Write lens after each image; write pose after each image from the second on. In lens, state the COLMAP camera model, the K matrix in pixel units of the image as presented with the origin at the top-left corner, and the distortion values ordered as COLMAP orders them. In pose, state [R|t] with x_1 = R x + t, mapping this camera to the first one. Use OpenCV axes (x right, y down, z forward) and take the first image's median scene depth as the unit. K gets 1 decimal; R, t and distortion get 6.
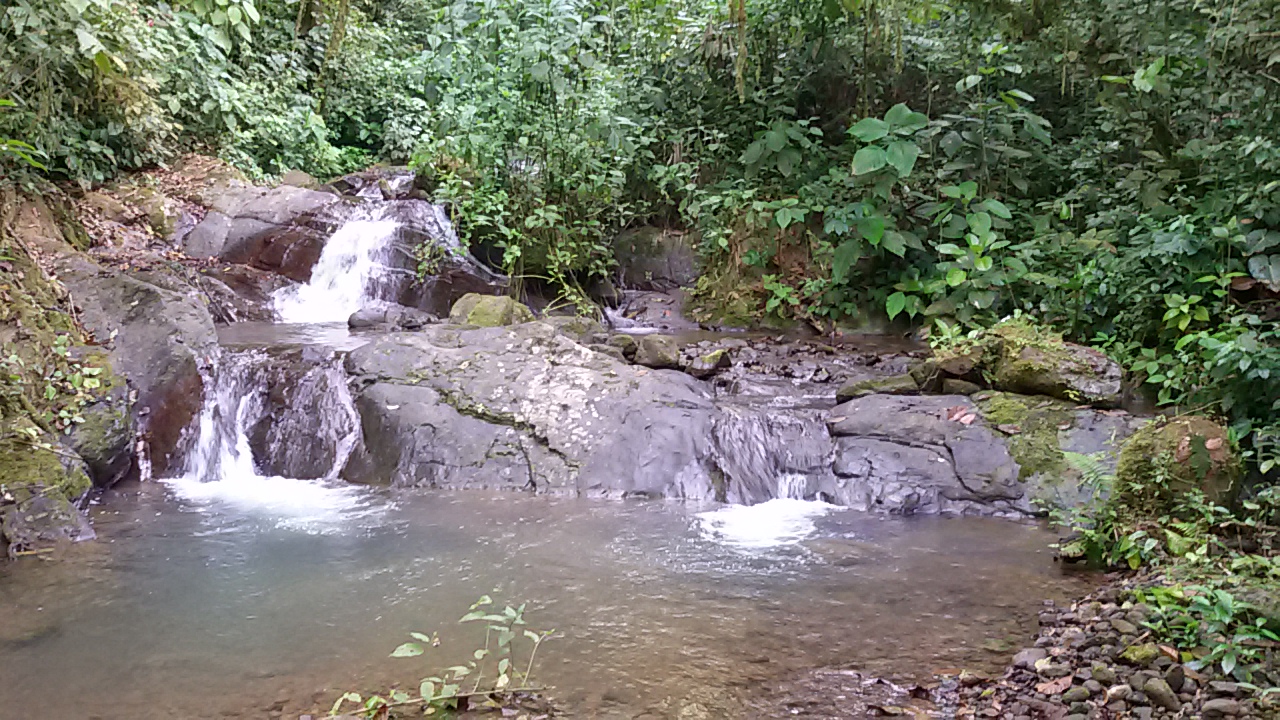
lens RADIAL K [[1194.7, 0, 640.0], [0, 1194.7, 360.0], [0, 0, 1]] dist [0.182070, -0.427432]
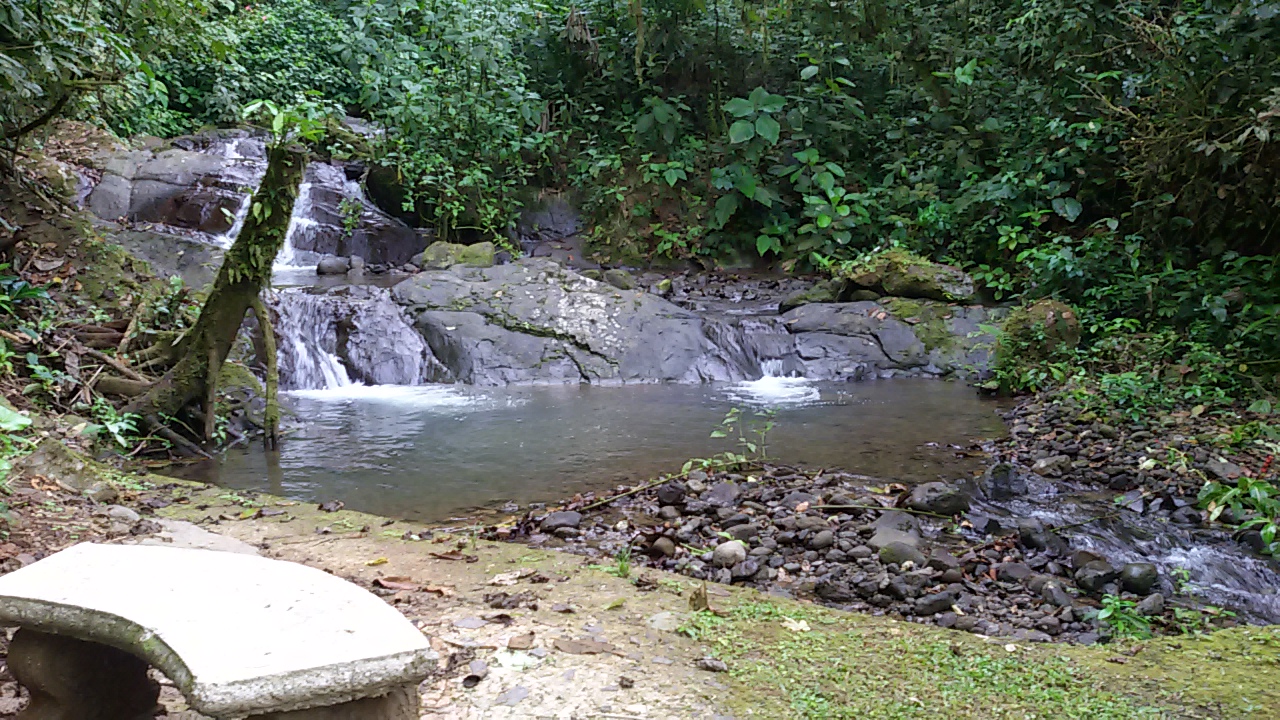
lens RADIAL K [[1194.7, 0, 640.0], [0, 1194.7, 360.0], [0, 0, 1]] dist [0.182070, -0.427432]
pose [[0.962317, -0.047018, 0.267836, -0.357614], [0.038750, 0.998598, 0.036075, 0.035252], [-0.269156, -0.024337, 0.962789, -0.275476]]
